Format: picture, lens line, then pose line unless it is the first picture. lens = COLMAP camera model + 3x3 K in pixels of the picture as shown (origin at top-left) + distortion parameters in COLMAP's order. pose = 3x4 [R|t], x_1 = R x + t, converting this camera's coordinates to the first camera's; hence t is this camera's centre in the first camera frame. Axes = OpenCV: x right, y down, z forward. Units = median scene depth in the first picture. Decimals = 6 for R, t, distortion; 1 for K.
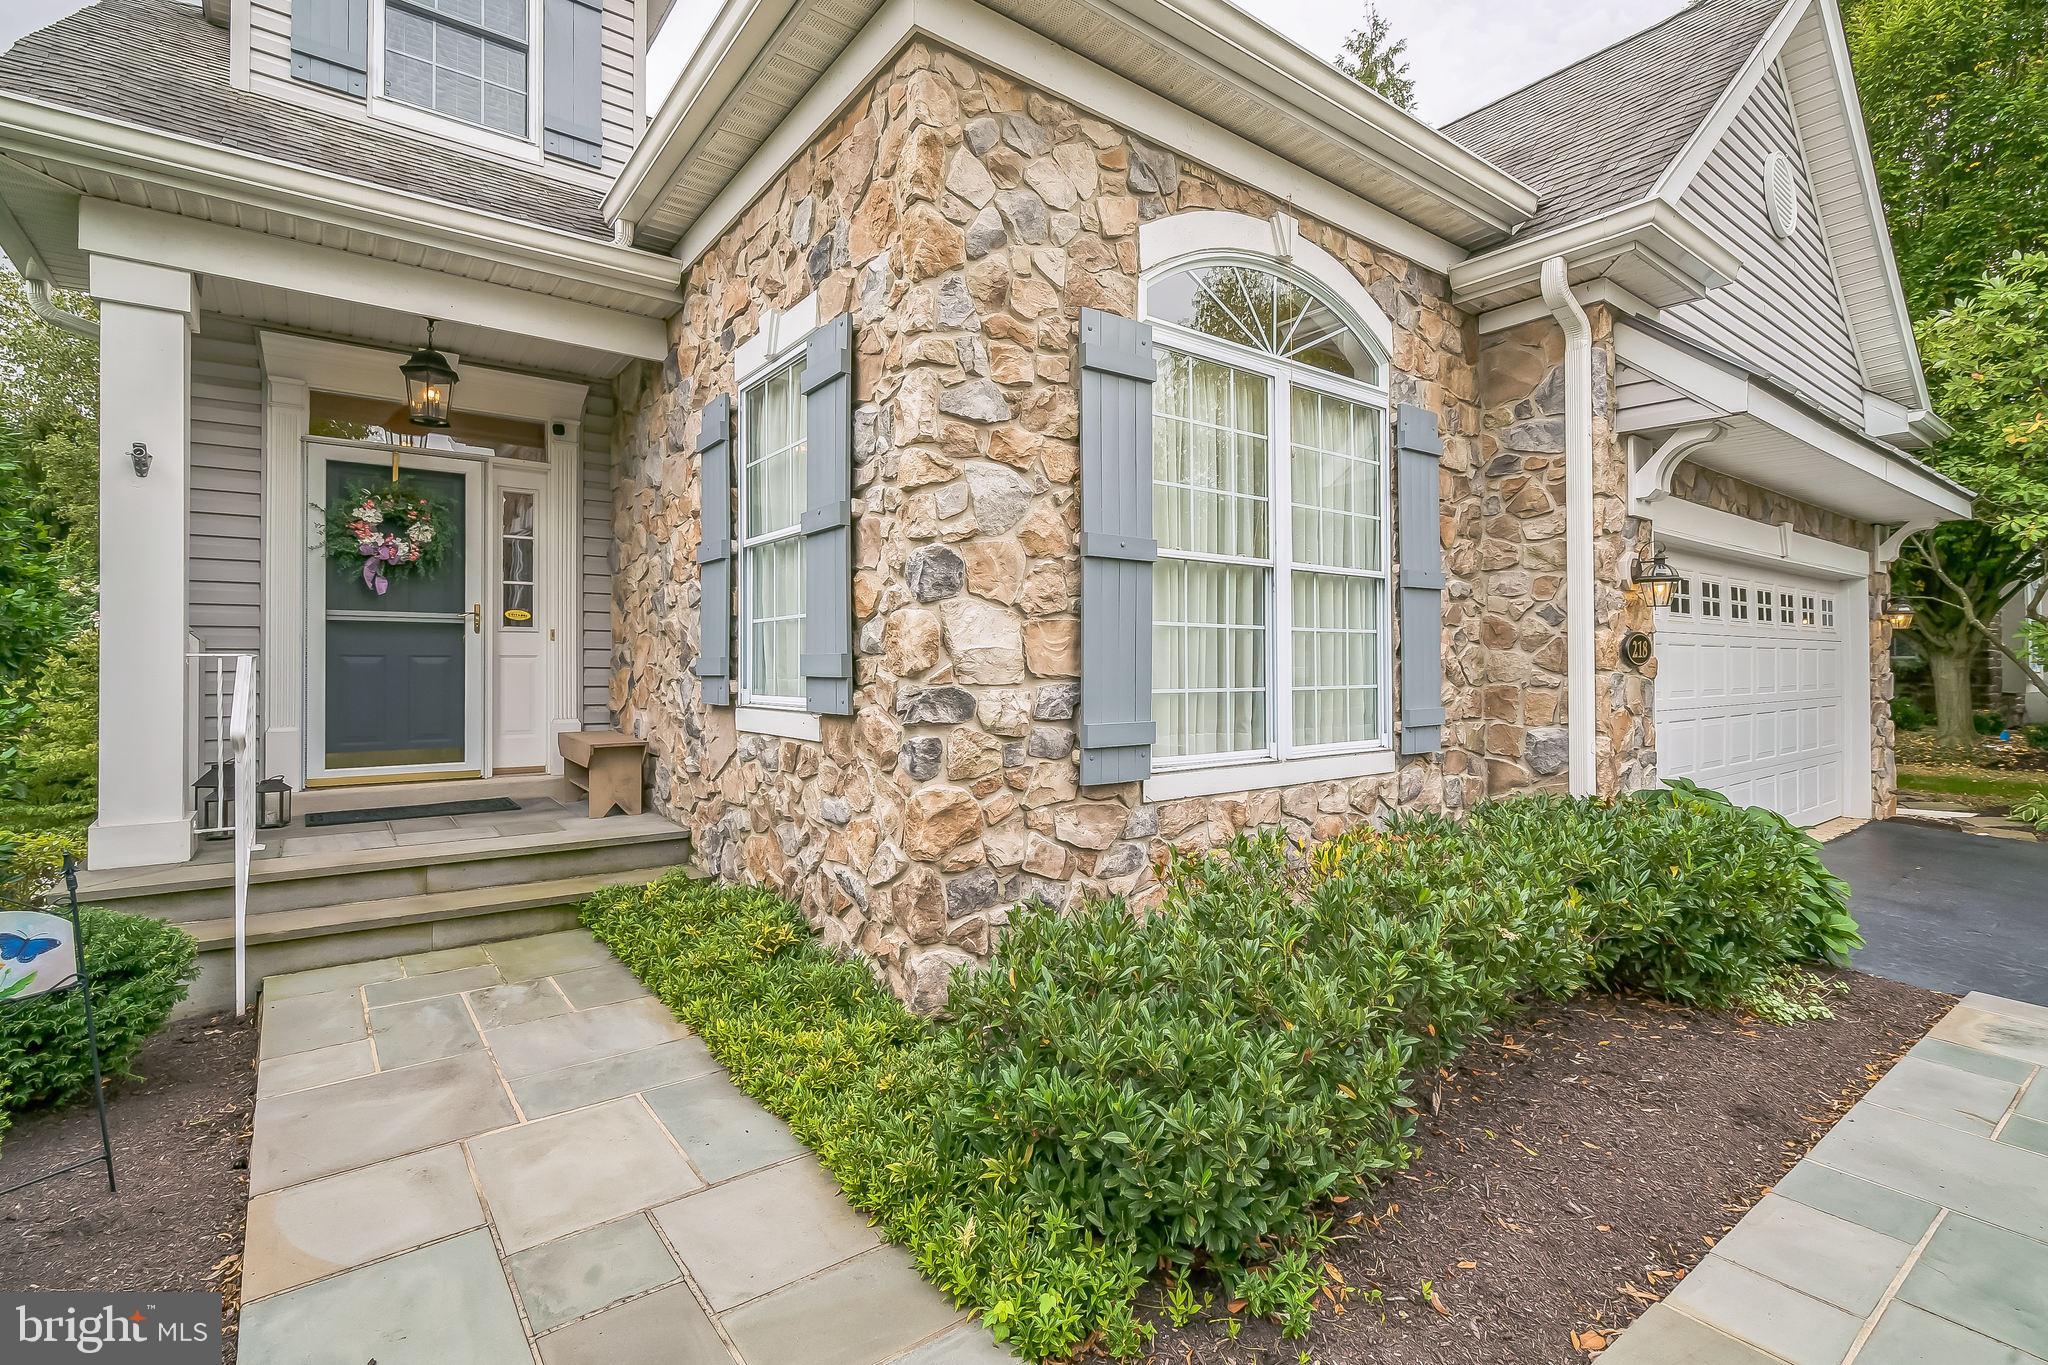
lens RADIAL K [[938.5, 0, 1003.1], [0, 938.5, 647.3], [0, 0, 1]] dist [-0.002017, 0.001197]
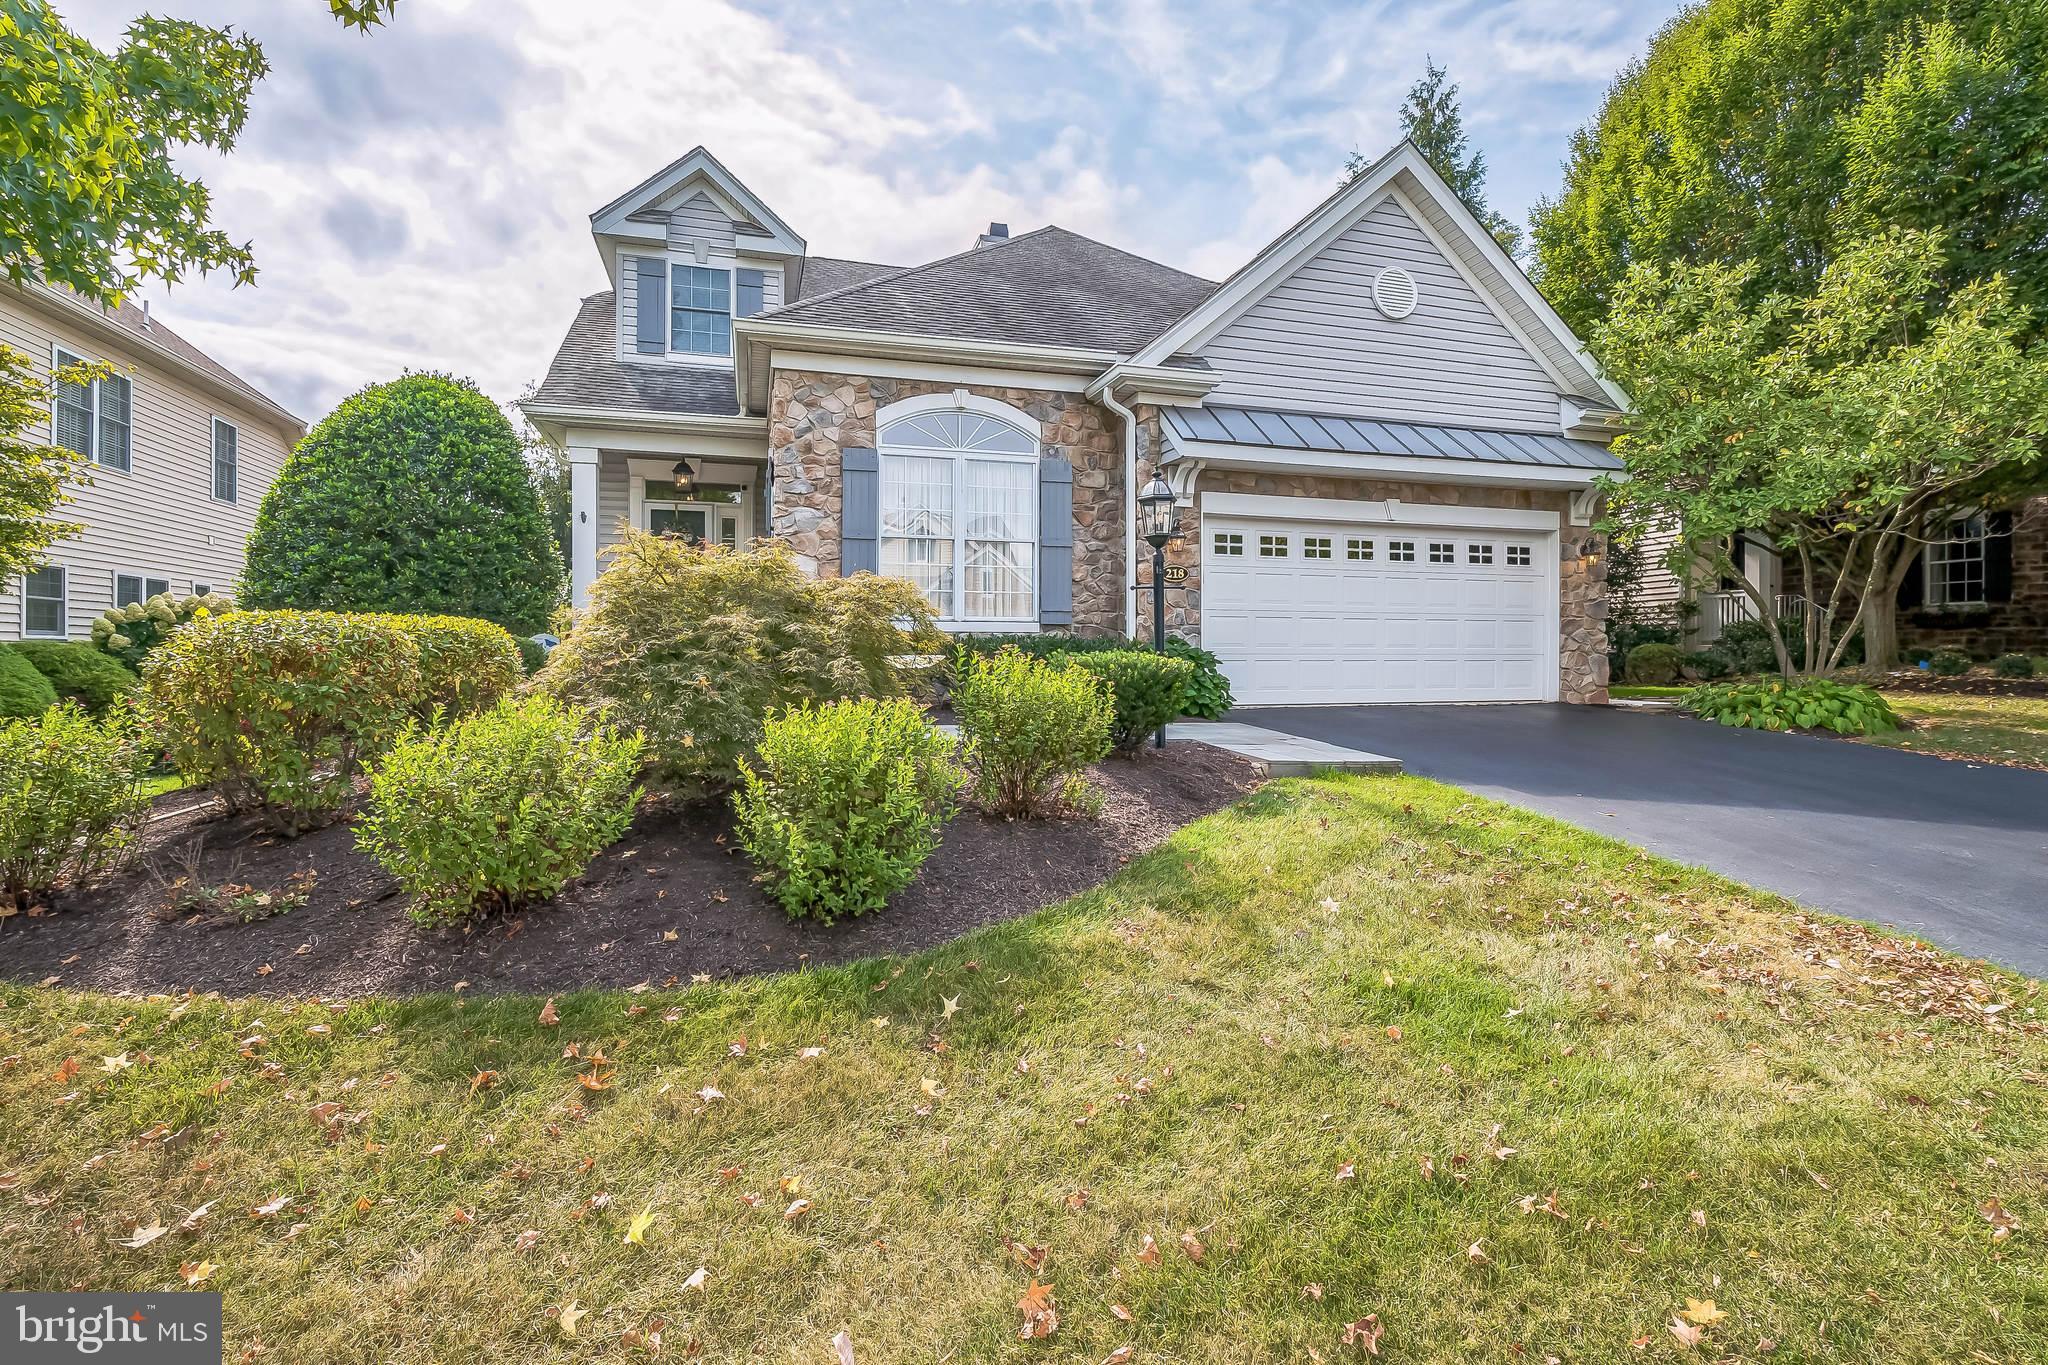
lens RADIAL K [[938.5, 0, 1015.0], [0, 938.5, 638.9], [0, 0, 1]] dist [-0.002017, 0.001197]
pose [[0.935753, -0.000639, -0.352656, 1.143651], [0.002424, 0.999986, 0.004619, 0.140387], [0.352648, -0.005177, 0.935742, -1.051841]]
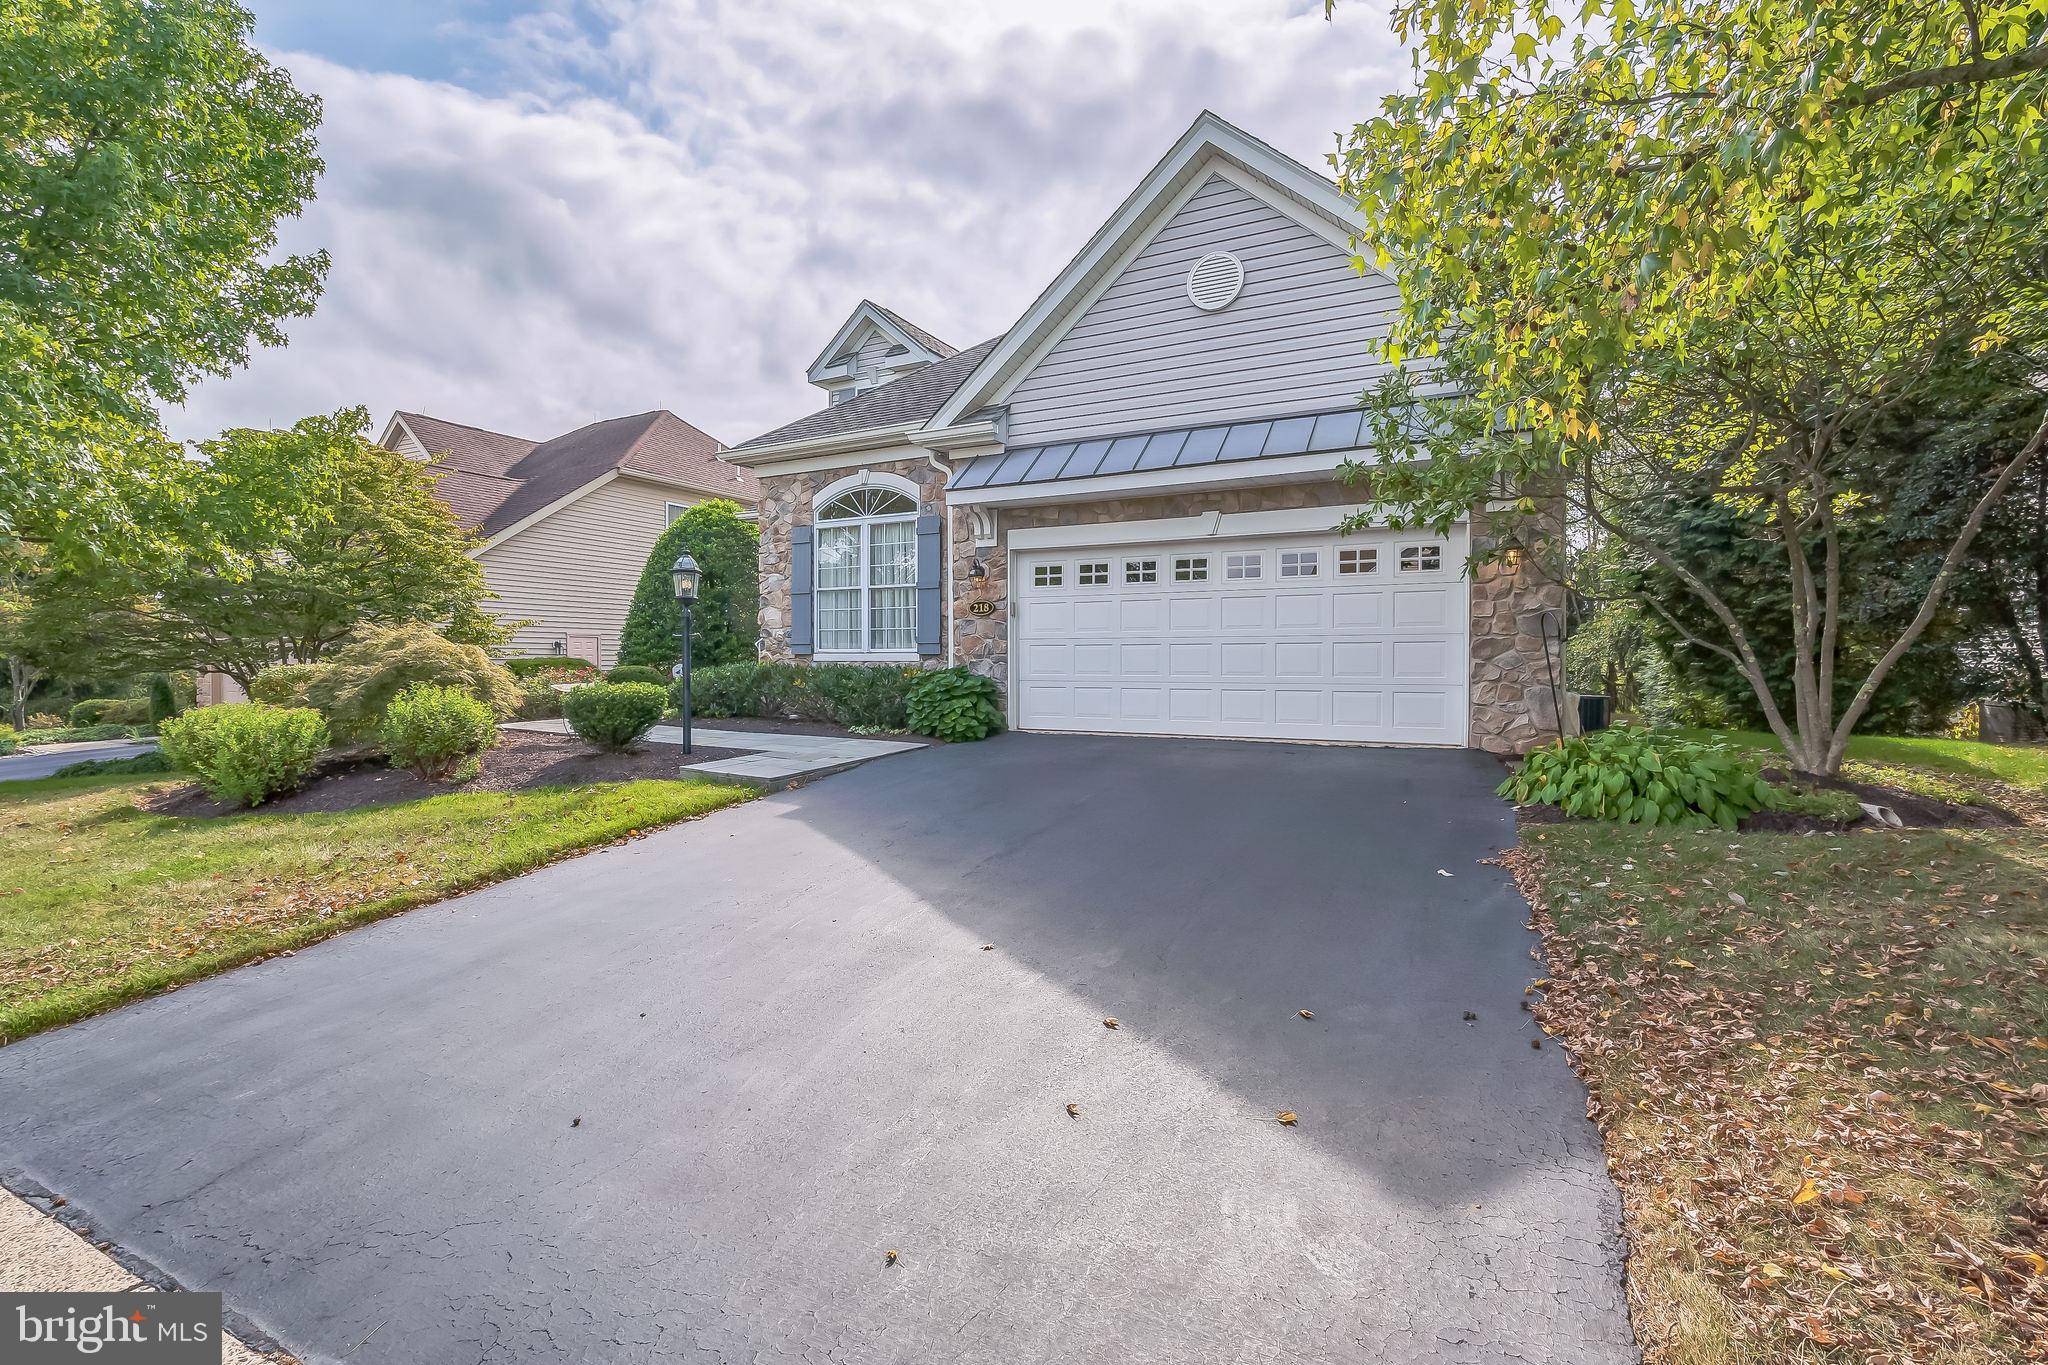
lens RADIAL K [[981.4, 0, 977.1], [0, 981.4, 715.9], [0, 0, 1]] dist [-0.004568, -0.000151]
pose [[0.395558, 0.034304, -0.917800, 3.020808], [-0.001069, 0.999319, 0.036890, 0.186137], [0.918440, -0.013611, 0.395325, 0.081407]]
